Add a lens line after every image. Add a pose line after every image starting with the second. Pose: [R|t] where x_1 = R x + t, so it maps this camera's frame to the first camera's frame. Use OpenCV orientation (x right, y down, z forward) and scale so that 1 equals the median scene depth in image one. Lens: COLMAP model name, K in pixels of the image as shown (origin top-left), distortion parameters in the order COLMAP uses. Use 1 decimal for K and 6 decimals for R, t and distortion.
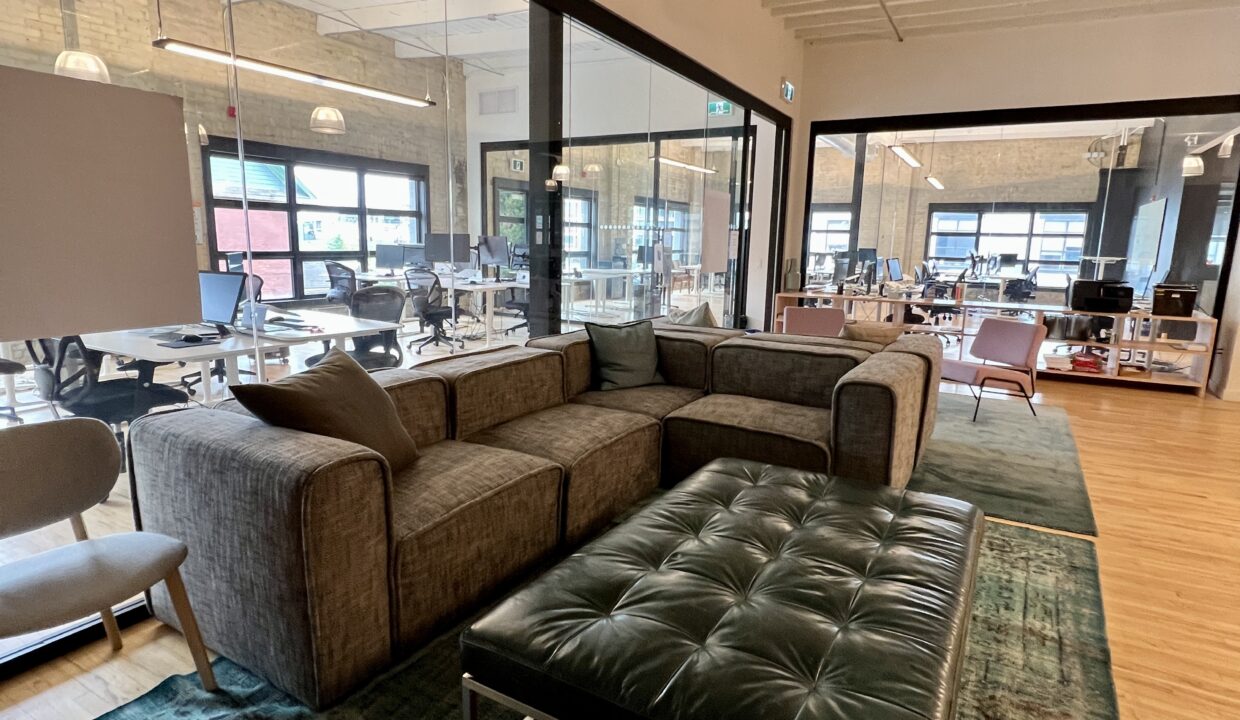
lens RADIAL K [[671.8, 0, 620.0], [0, 671.8, 360.0], [0, 0, 1]] dist [-0.002799, -0.001168]
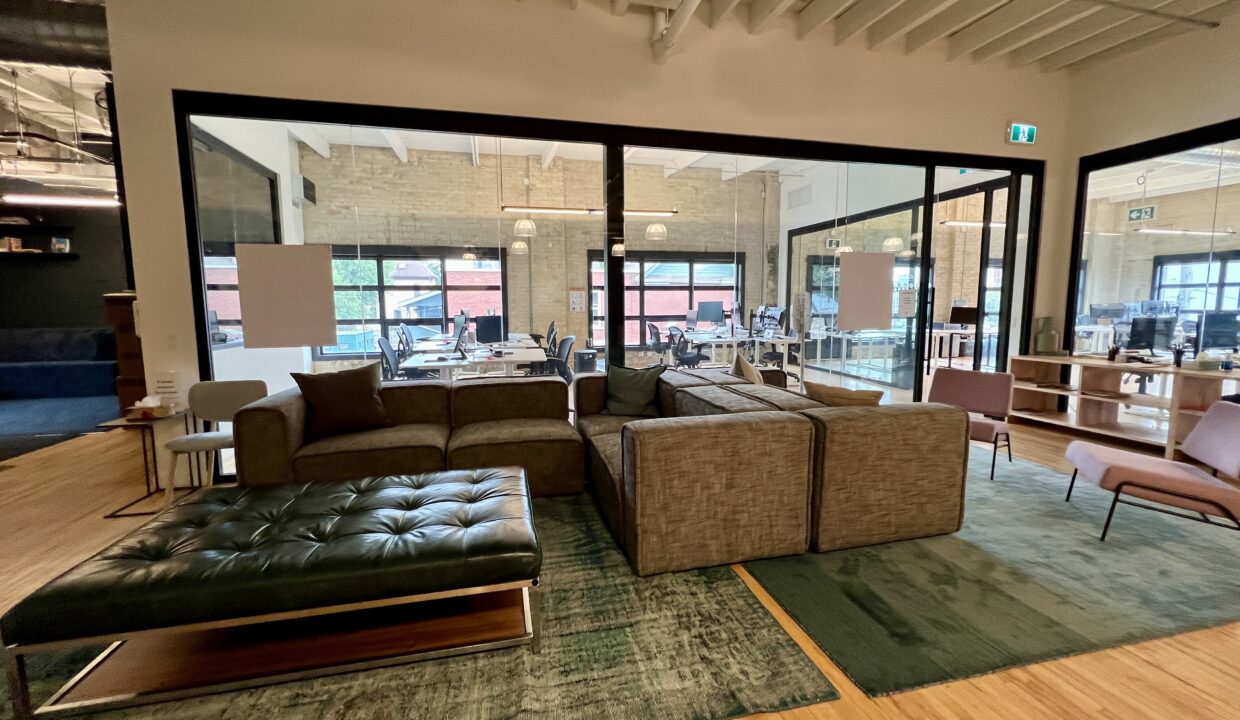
lens RADIAL K [[501.5, 0, 620.6], [0, 501.5, 355.7], [0, 0, 1]] dist [-0.000408, -0.000086]
pose [[0.687342, 0.046913, -0.724817, 0.530174], [-0.107578, 0.993481, -0.037714, -0.026136], [0.718323, 0.103897, 0.687908, 0.246784]]
